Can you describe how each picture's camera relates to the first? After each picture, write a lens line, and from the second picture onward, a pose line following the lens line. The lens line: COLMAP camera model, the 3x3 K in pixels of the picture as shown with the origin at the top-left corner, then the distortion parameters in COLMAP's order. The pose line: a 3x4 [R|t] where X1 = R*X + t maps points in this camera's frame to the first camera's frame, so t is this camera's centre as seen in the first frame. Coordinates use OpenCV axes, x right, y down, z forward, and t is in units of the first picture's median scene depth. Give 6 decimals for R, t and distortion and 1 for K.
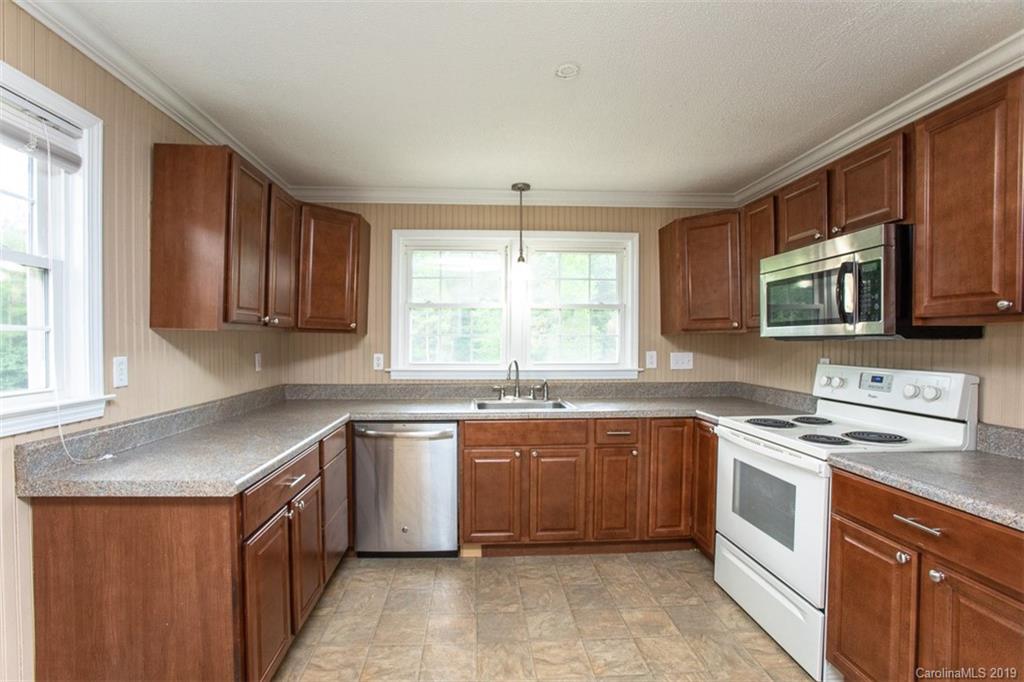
lens RADIAL K [[465.3, 0, 498.4], [0, 465.3, 356.7], [0, 0, 1]] dist [-0.028389, 0.000558]
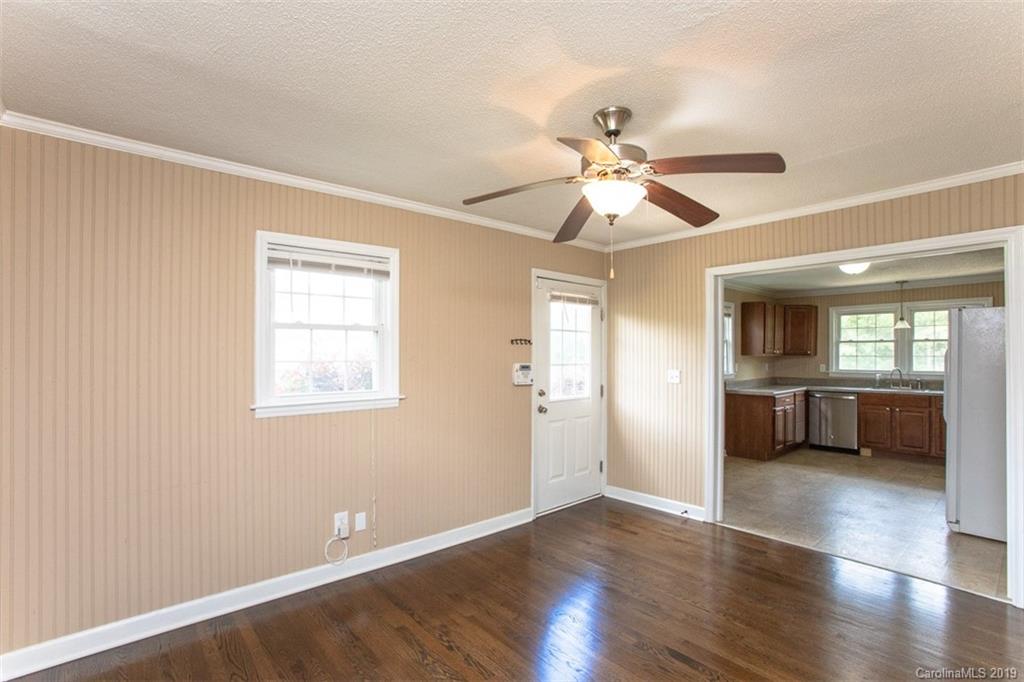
lens RADIAL K [[472.8, 0, 510.4], [0, 472.8, 351.8], [0, 0, 1]] dist [-0.031489, 0.000041]
pose [[0.624323, -0.009503, -0.781108, 0.637964], [-0.021520, 0.999337, -0.029358, 0.036621], [0.780870, 0.035139, 0.623705, -1.795731]]
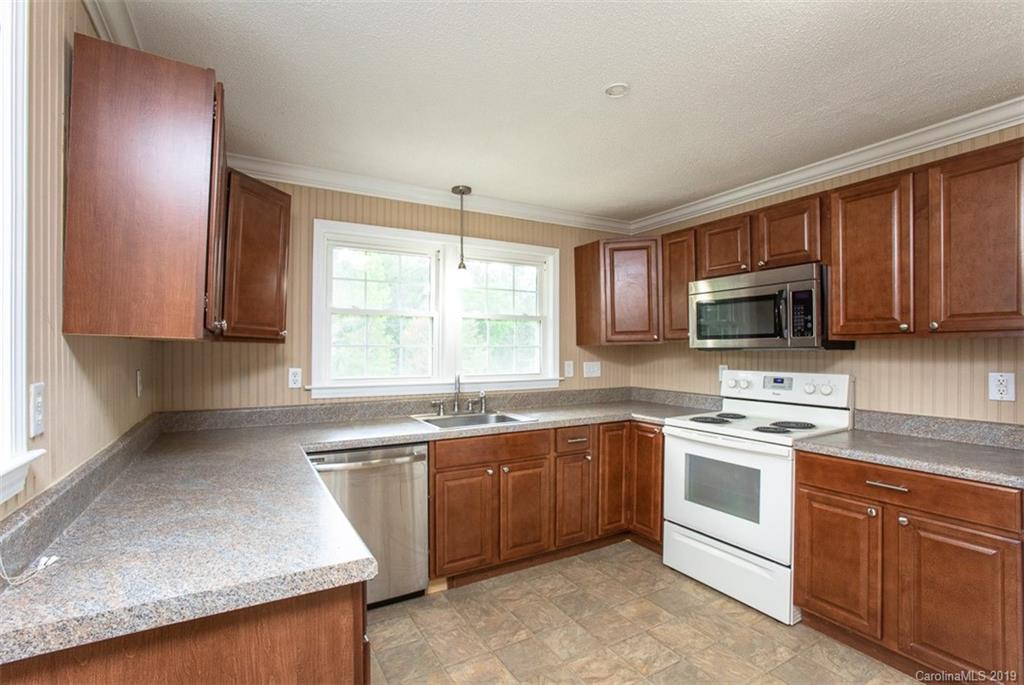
lens RADIAL K [[472.8, 0, 510.4], [0, 472.8, 353.3], [0, 0, 1]] dist [-0.031489, 0.000041]
pose [[0.896731, -0.005688, 0.442539, -0.340518], [0.017118, 0.999615, -0.021838, -0.009534], [-0.442244, 0.027158, 0.896483, 0.111654]]
